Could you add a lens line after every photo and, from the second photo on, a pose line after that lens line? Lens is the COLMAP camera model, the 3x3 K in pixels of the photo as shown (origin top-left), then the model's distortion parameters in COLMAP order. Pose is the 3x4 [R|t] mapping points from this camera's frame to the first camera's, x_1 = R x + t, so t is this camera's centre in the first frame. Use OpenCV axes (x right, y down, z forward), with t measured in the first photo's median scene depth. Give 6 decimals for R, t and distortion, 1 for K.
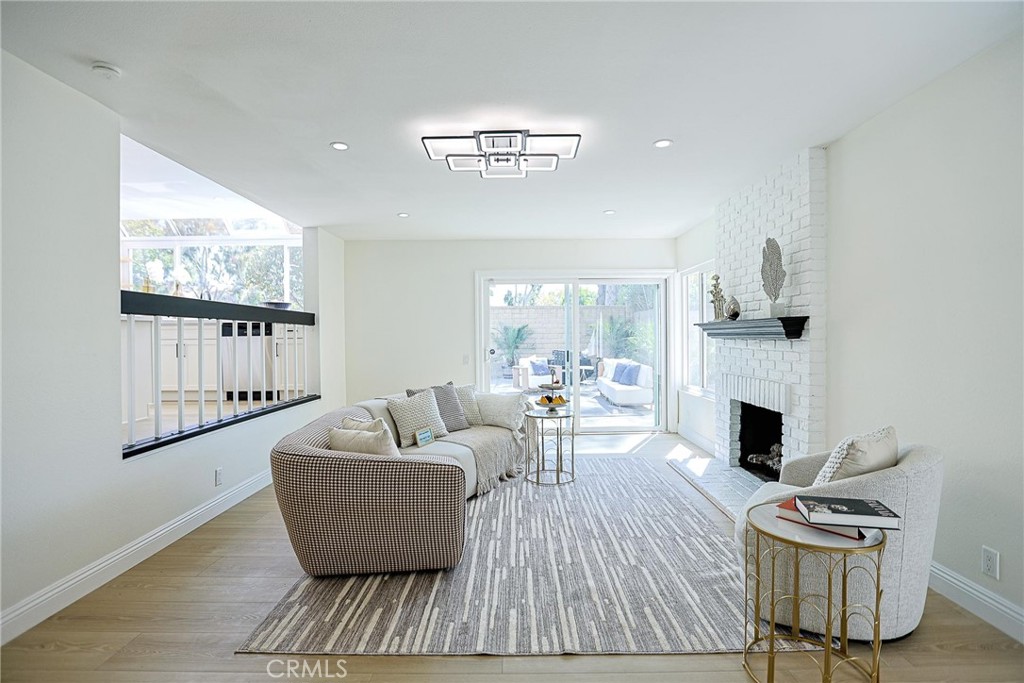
lens RADIAL K [[494.3, 0, 515.6], [0, 494.3, 342.9], [0, 0, 1]] dist [-0.038194, 0.000390]
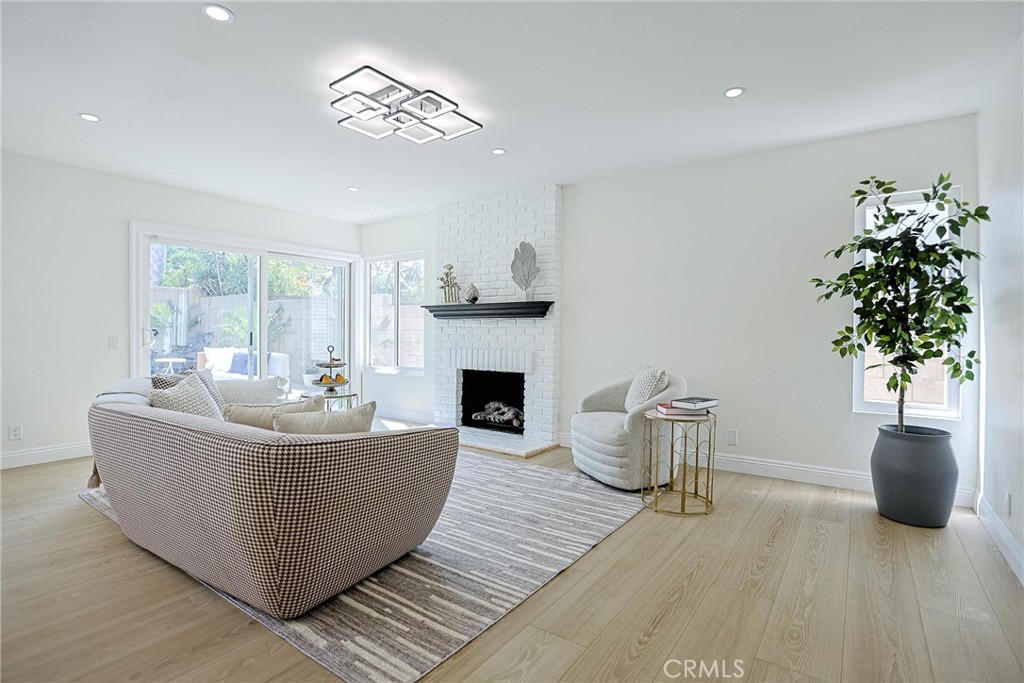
lens RADIAL K [[494.3, 0, 526.7], [0, 494.3, 334.3], [0, 0, 1]] dist [-0.038194, 0.000390]
pose [[0.565276, 0.008475, 0.824858, -0.689558], [0.001538, 0.999935, -0.011328, 0.062593], [-0.824900, 0.007672, 0.565226, 0.268516]]
